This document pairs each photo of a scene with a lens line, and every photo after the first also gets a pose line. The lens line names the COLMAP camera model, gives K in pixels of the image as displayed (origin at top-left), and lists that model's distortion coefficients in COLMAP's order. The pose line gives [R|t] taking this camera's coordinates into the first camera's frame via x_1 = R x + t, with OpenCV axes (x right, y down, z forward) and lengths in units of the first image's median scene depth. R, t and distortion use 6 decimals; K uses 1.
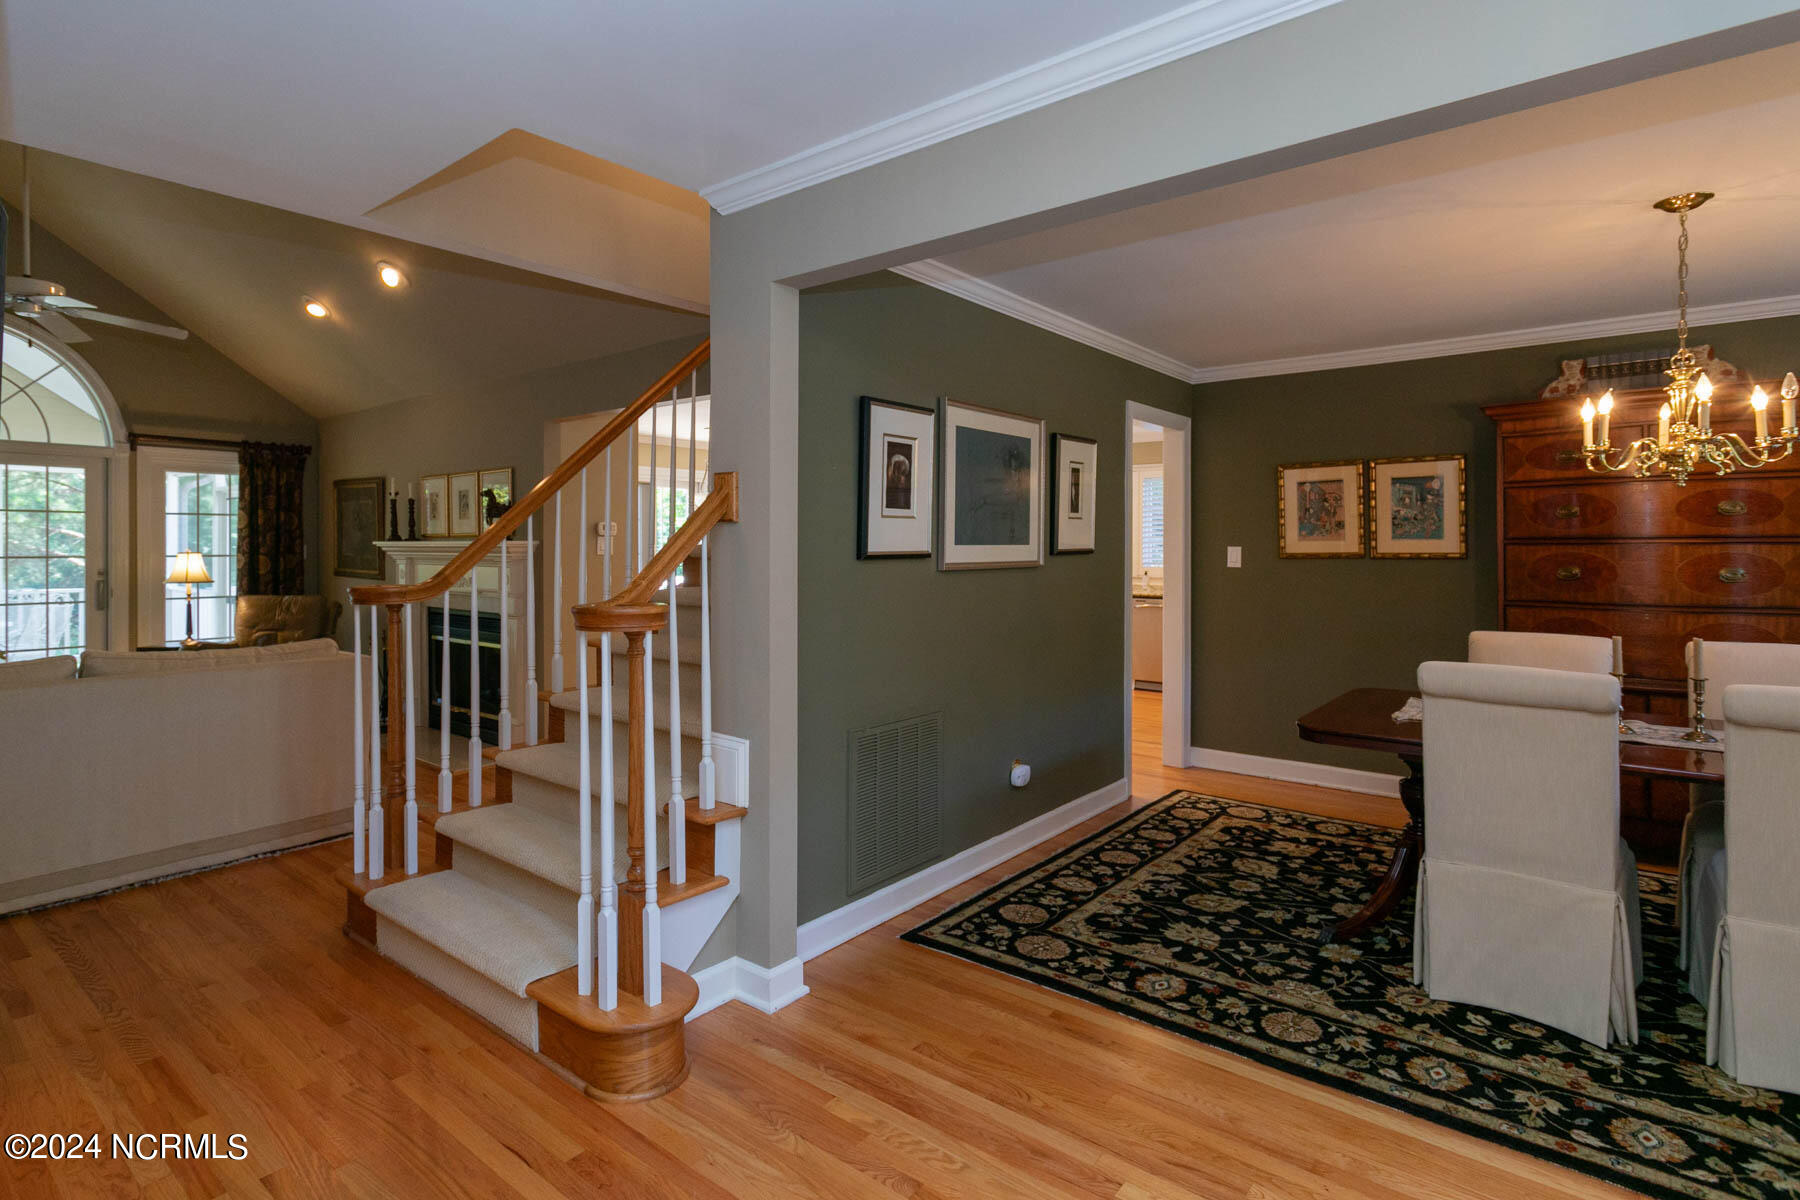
lens RADIAL K [[911.4, 0, 837.1], [0, 911.4, 552.8], [0, 0, 1]] dist [0.003606, 0.000342]
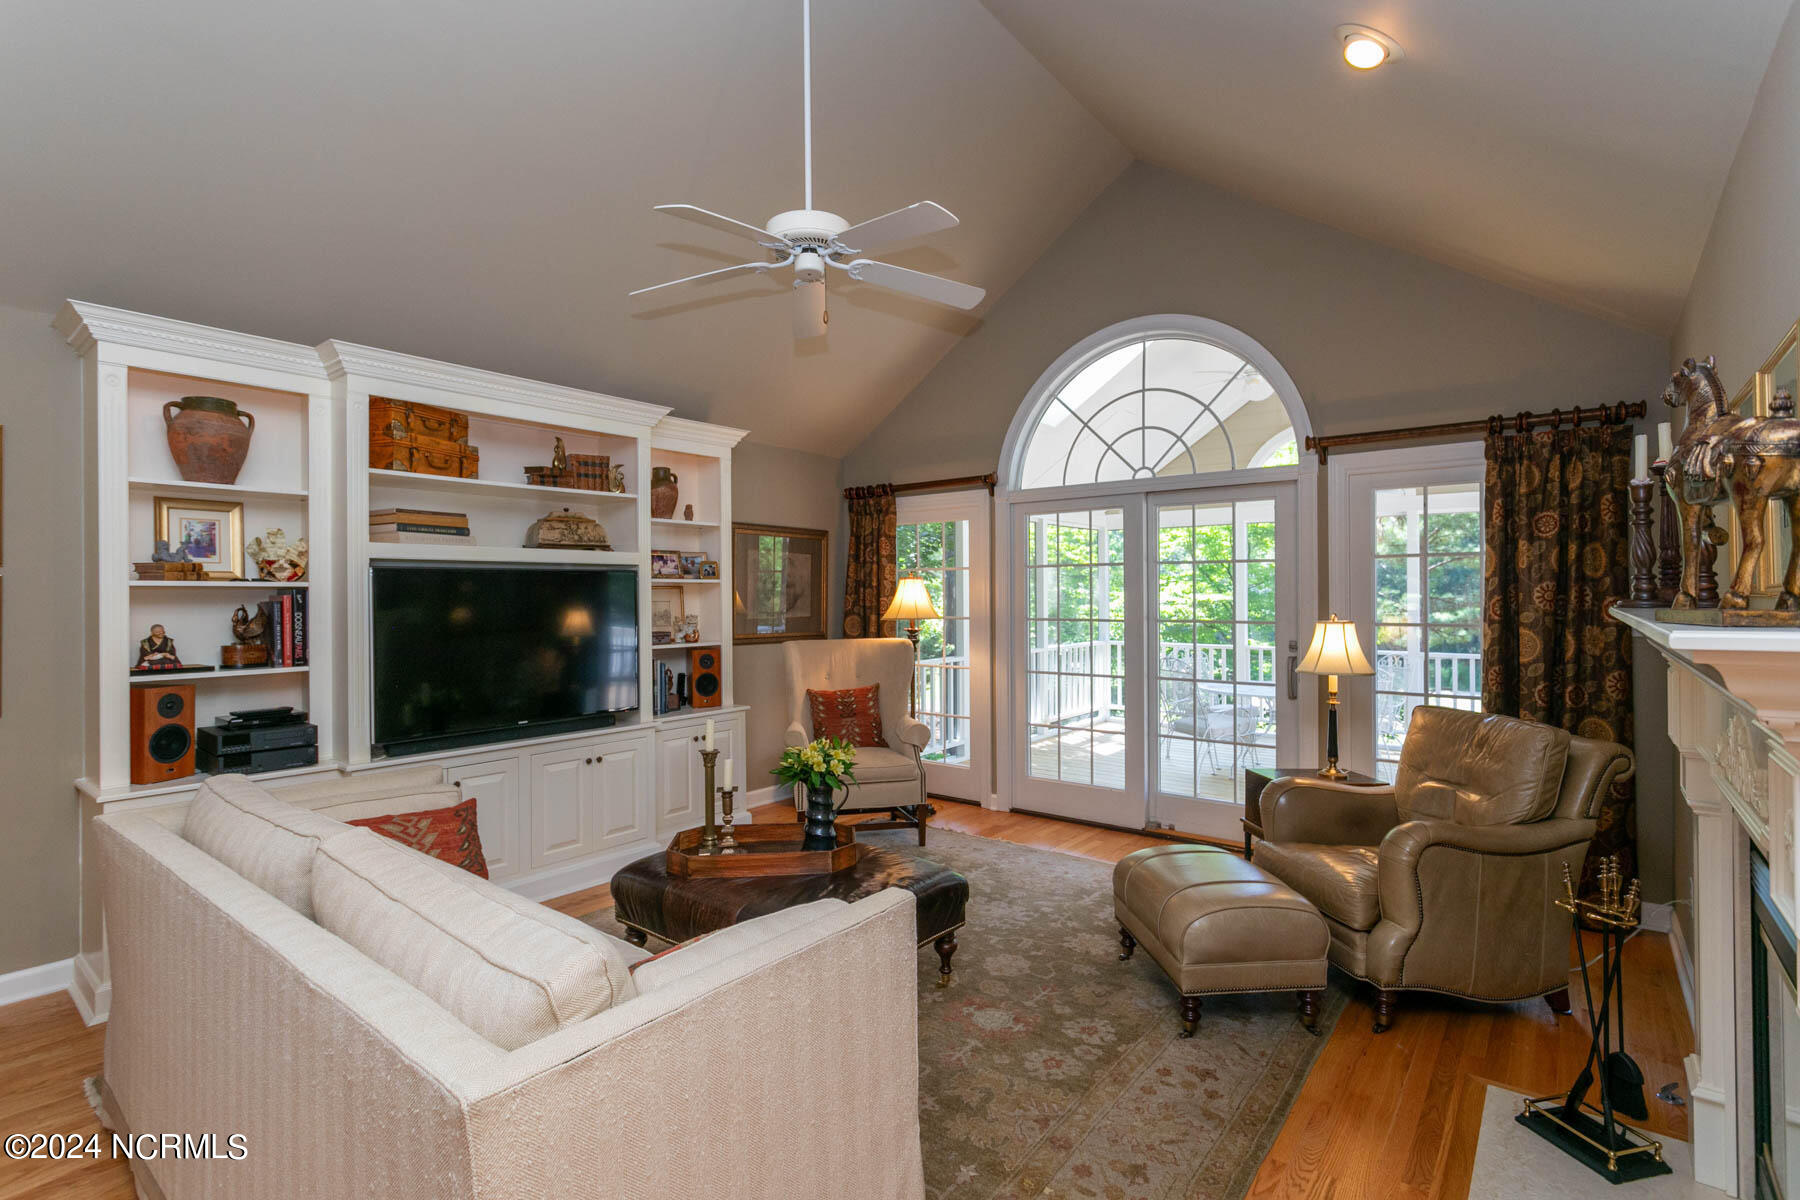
lens RADIAL K [[854.4, 0, 902.9], [0, 854.4, 594.2], [0, 0, 1]] dist [0.002539, 0.000117]
pose [[0.044343, -0.008016, -0.998984, -0.153896], [-0.003248, 0.999961, -0.008168, -0.011015], [0.999011, 0.003607, 0.044315, 0.624498]]
